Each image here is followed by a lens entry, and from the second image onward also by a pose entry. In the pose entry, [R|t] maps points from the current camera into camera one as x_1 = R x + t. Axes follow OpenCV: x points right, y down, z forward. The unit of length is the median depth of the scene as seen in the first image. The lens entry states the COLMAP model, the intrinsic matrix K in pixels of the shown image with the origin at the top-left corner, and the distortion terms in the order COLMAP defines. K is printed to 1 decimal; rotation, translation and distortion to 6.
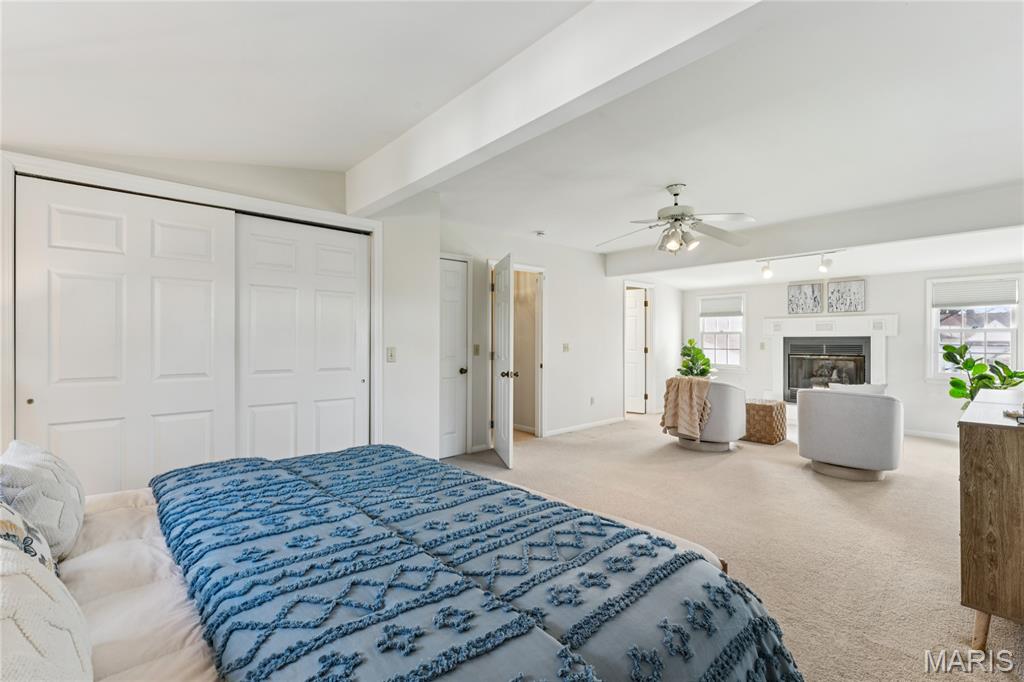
lens RADIAL K [[450.1, 0, 513.9], [0, 450.1, 340.2], [0, 0, 1]] dist [-0.004699, -0.000609]
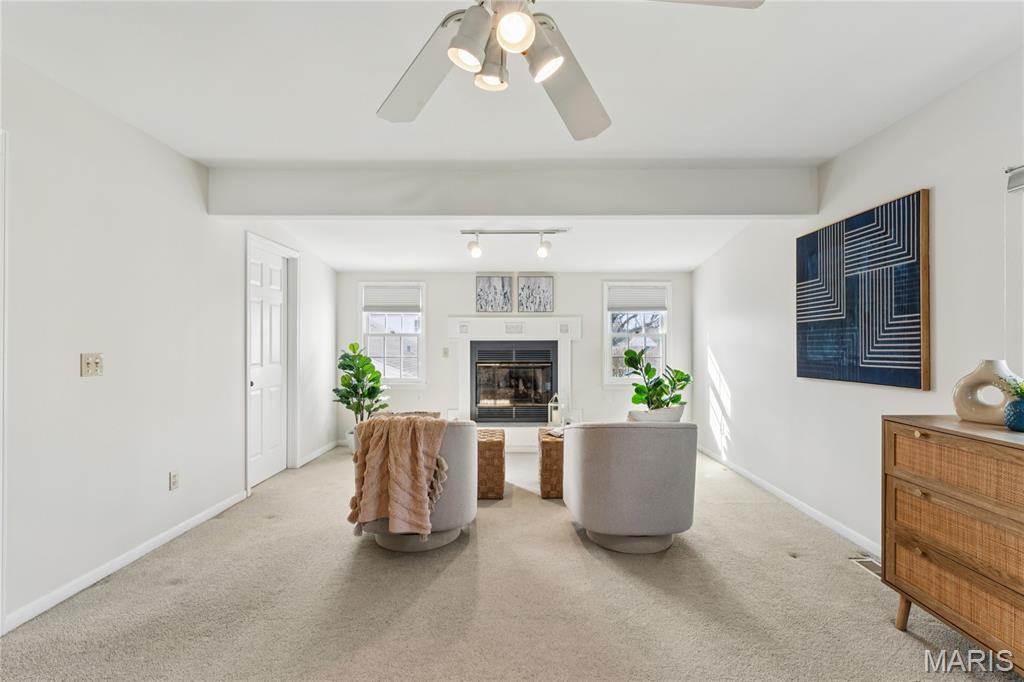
lens RADIAL K [[450.1, 0, 514.6], [0, 450.1, 344.2], [0, 0, 1]] dist [-0.004699, -0.000609]
pose [[0.675190, 0.000921, 0.737643, 0.072142], [0.000785, 0.999998, -0.001967, 0.000545], [-0.737643, 0.001907, 0.675188, 0.435776]]
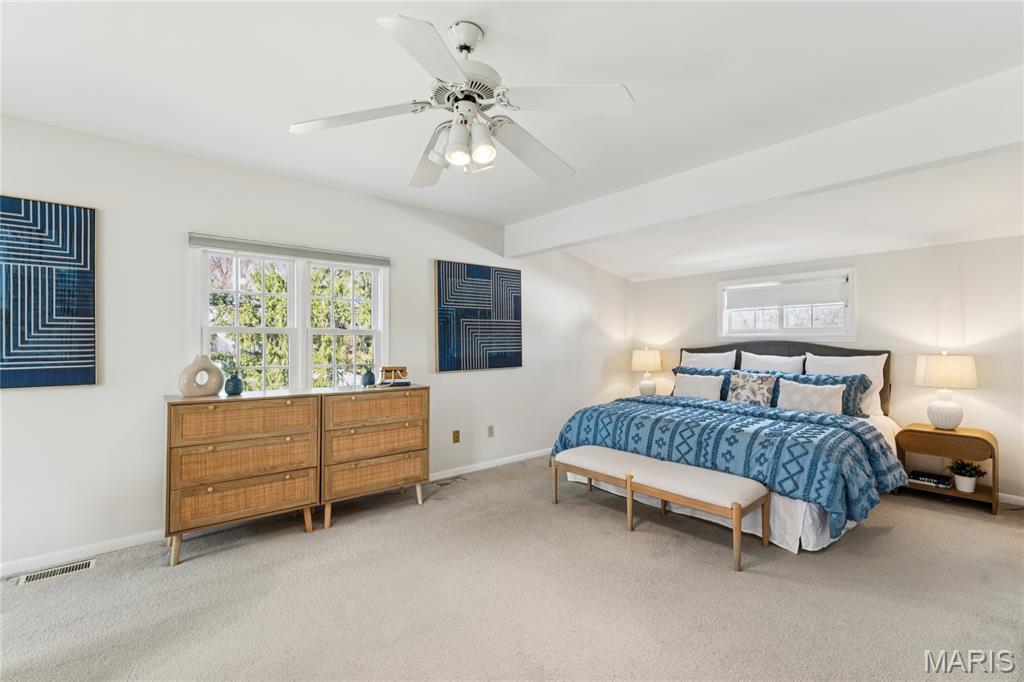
lens RADIAL K [[450.1, 0, 507.2], [0, 450.1, 341.3], [0, 0, 1]] dist [-0.004699, -0.000609]
pose [[-0.999597, 0.000901, 0.028362, 0.171909], [0.000730, 0.999981, -0.006043, -0.000290], [-0.028367, -0.006020, -0.999579, 0.837884]]
